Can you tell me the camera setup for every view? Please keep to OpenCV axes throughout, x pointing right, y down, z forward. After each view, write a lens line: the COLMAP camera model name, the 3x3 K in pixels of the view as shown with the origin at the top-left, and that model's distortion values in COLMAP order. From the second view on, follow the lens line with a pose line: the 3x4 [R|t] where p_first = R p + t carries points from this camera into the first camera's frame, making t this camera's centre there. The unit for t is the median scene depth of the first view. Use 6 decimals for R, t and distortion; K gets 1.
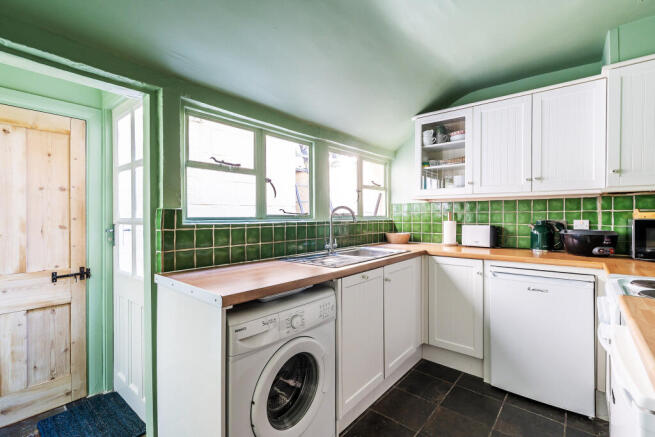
lens RADIAL K [[294.0, 0, 326.9], [0, 294.0, 214.9], [0, 0, 1]] dist [0.000886, 0.000612]
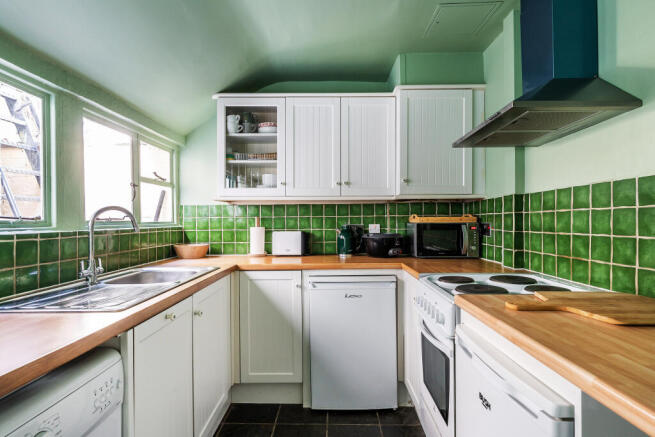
lens RADIAL K [[334.7, 0, 327.5], [0, 334.7, 218.5], [0, 0, 1]] dist [-0.001531, -0.000008]
pose [[0.769899, 0.000197, 0.638166, -0.049354], [0.004183, 0.999977, -0.005356, 0.001777], [-0.638152, 0.006793, 0.769880, 0.154291]]
